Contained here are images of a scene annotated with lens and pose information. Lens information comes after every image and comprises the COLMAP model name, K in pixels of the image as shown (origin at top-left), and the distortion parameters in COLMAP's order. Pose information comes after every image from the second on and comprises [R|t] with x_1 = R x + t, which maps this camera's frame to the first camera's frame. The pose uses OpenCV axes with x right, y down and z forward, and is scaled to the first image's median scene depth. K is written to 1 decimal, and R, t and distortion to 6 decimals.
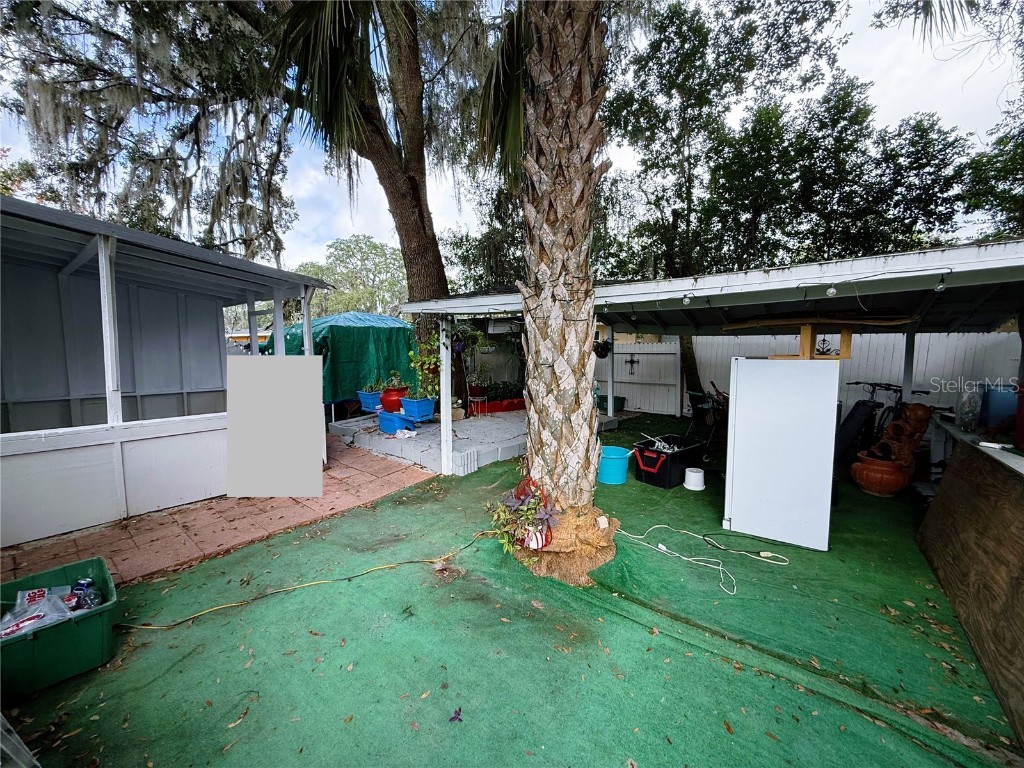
lens RADIAL K [[405.5, 0, 508.8], [0, 405.5, 387.0], [0, 0, 1]] dist [-0.000775, -0.000017]
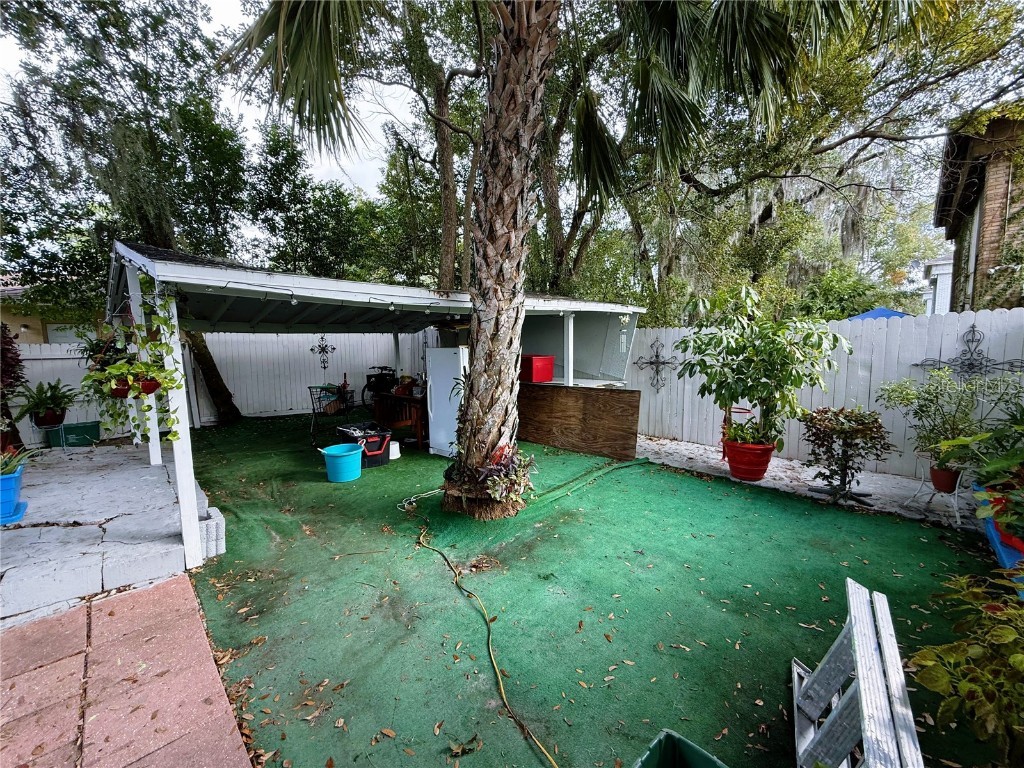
lens RADIAL K [[405.5, 0, 508.8], [0, 405.5, 387.0], [0, 0, 1]] dist [-0.000775, -0.000017]
pose [[0.109517, -0.120869, 0.986609, -0.717537], [0.119392, 0.986992, 0.107663, -0.053069], [-0.986789, 0.106003, 0.122523, 0.503539]]
